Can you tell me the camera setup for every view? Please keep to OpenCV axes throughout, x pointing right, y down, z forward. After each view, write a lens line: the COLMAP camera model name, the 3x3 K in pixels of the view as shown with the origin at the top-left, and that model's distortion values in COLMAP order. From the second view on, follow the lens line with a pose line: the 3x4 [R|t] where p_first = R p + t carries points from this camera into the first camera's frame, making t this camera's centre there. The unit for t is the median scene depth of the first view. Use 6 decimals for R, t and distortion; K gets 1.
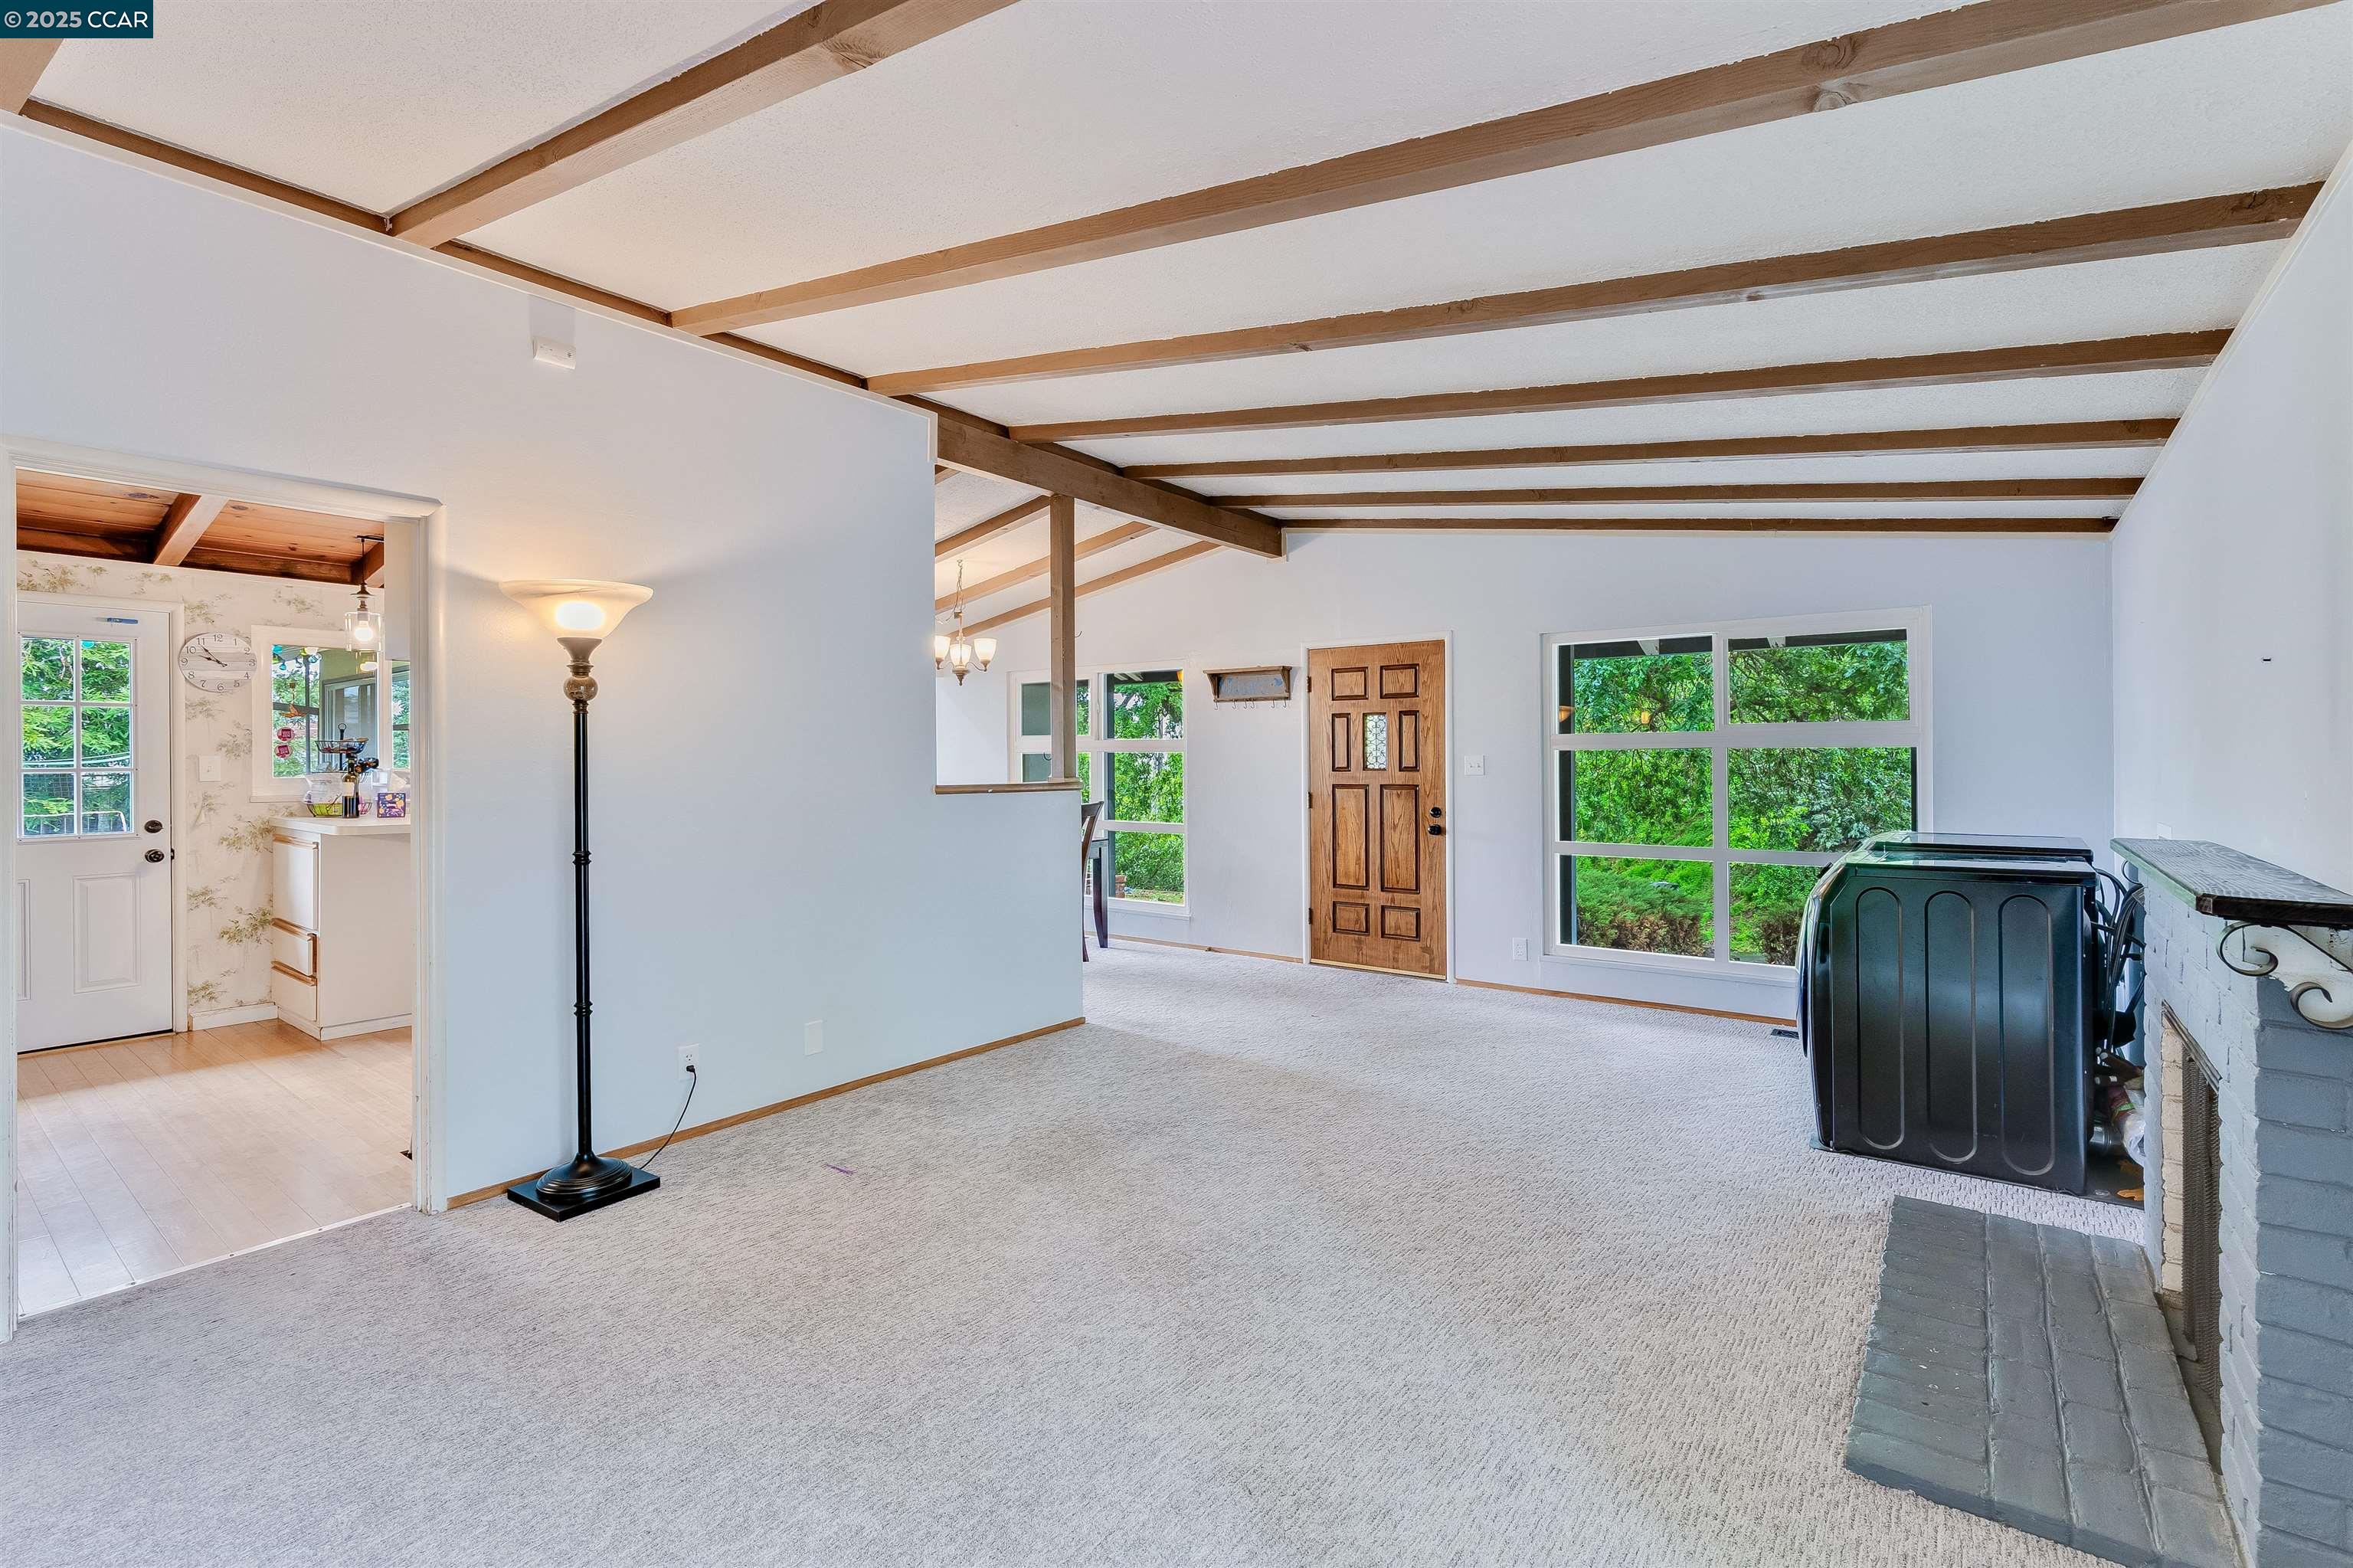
lens RADIAL K [[1060.6, 0, 1194.6], [0, 1060.6, 759.3], [0, 0, 1]] dist [-0.012730, 0.004205]
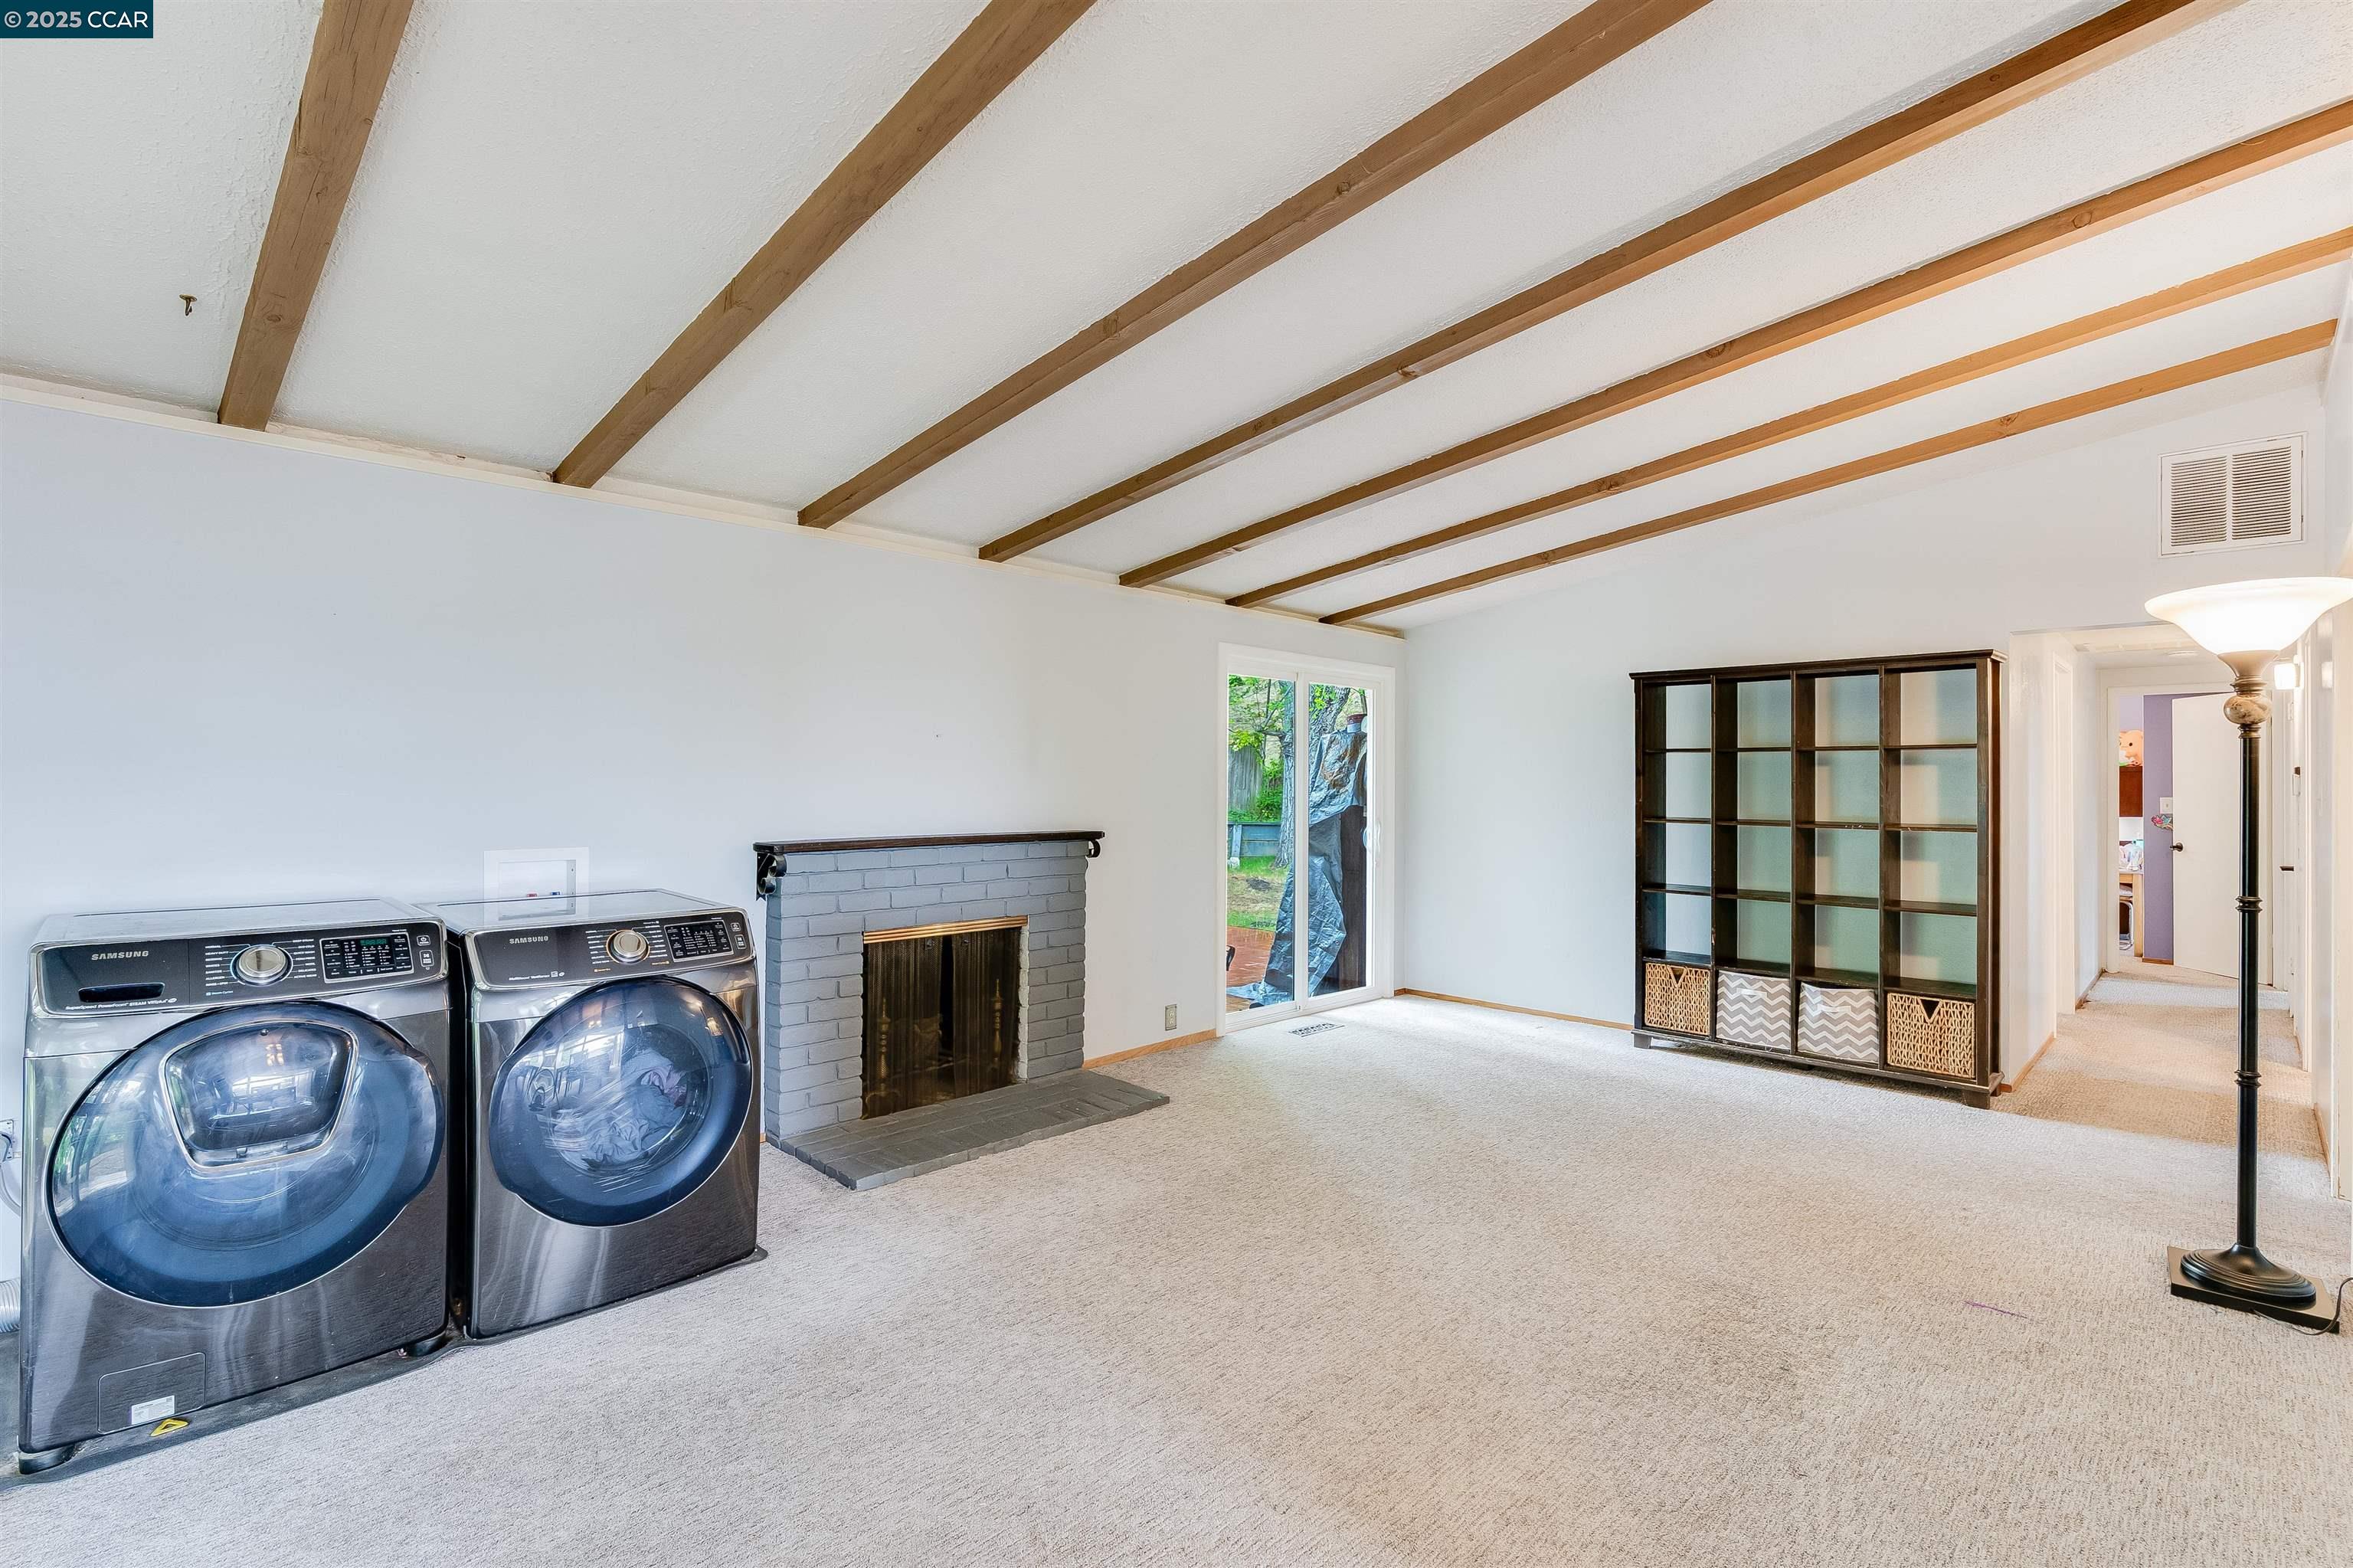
lens RADIAL K [[1060.6, 0, 1159.8], [0, 1060.6, 775.3], [0, 0, 1]] dist [-0.012730, 0.004205]
pose [[-0.988853, -0.003031, 0.148862, 0.090287], [-0.004063, 0.999970, -0.006625, -0.001837], [-0.148837, -0.007156, -0.988836, 0.978512]]
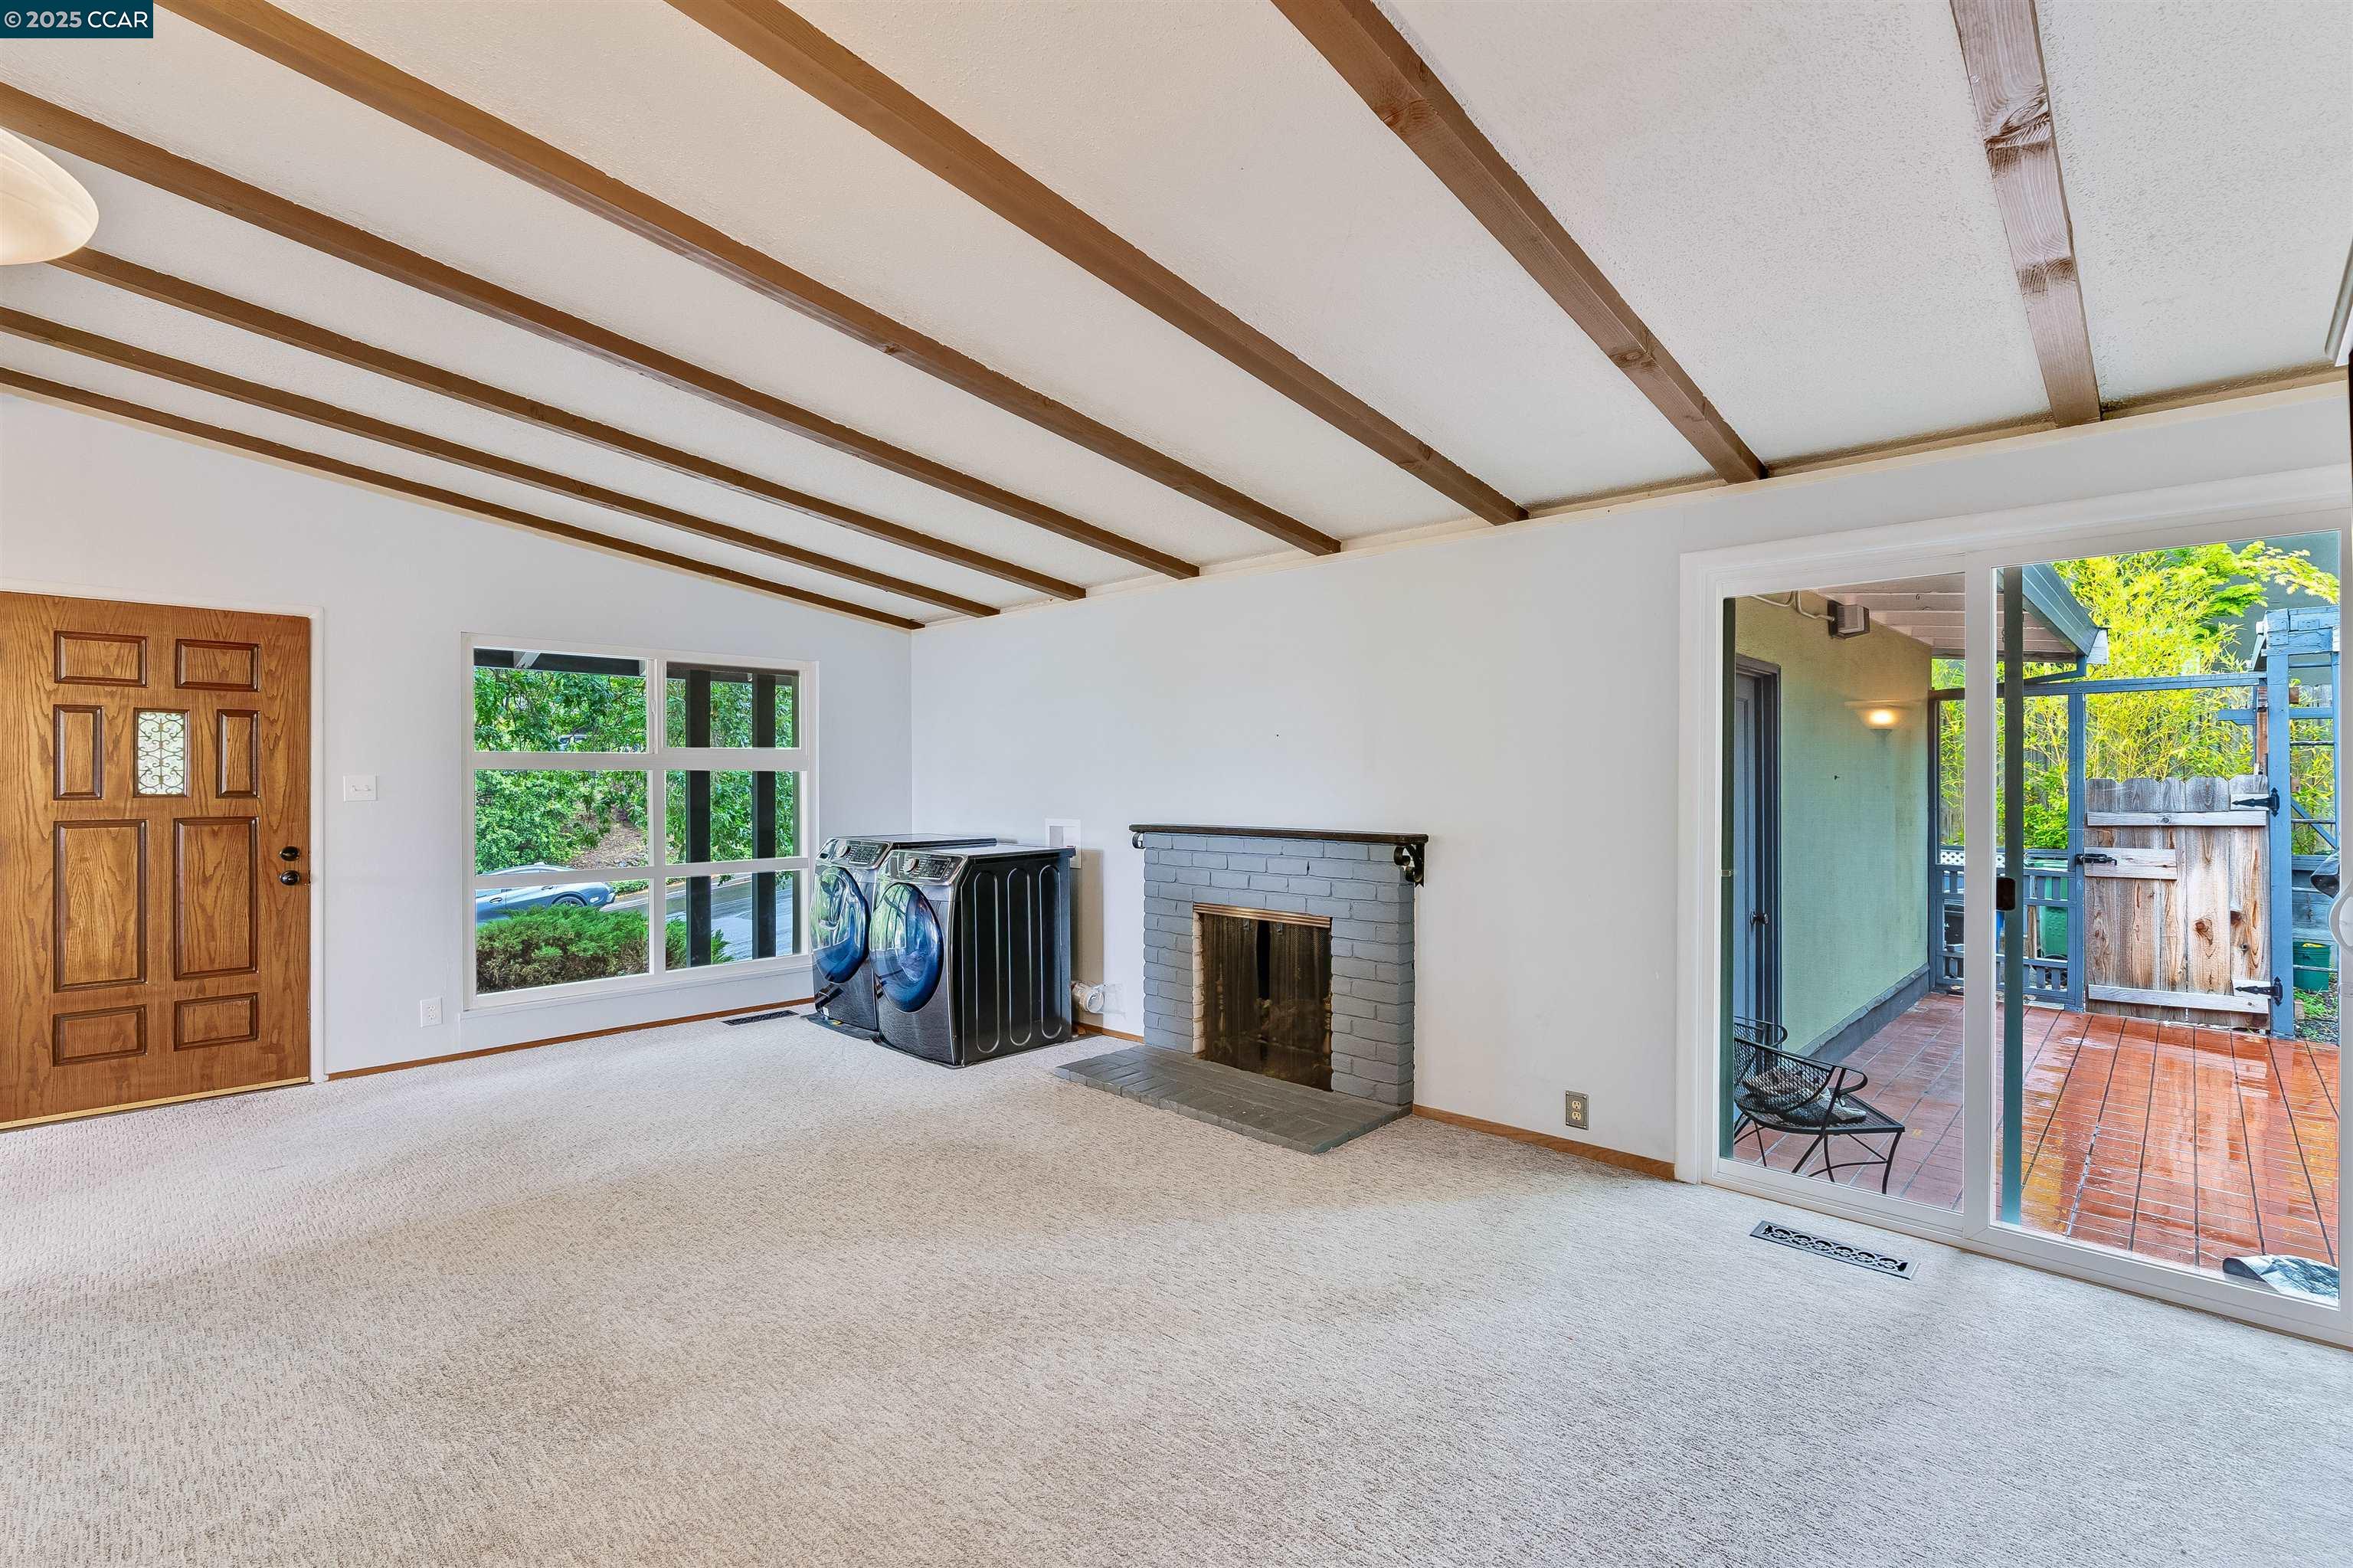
lens RADIAL K [[1060.6, 0, 1178.0], [0, 1060.6, 776.2], [0, 0, 1]] dist [-0.012730, 0.004205]
pose [[0.126495, 0.006456, 0.991946, -0.396188], [0.000531, 0.999978, -0.006576, 0.002230], [-0.991967, 0.001359, 0.126489, 0.300696]]
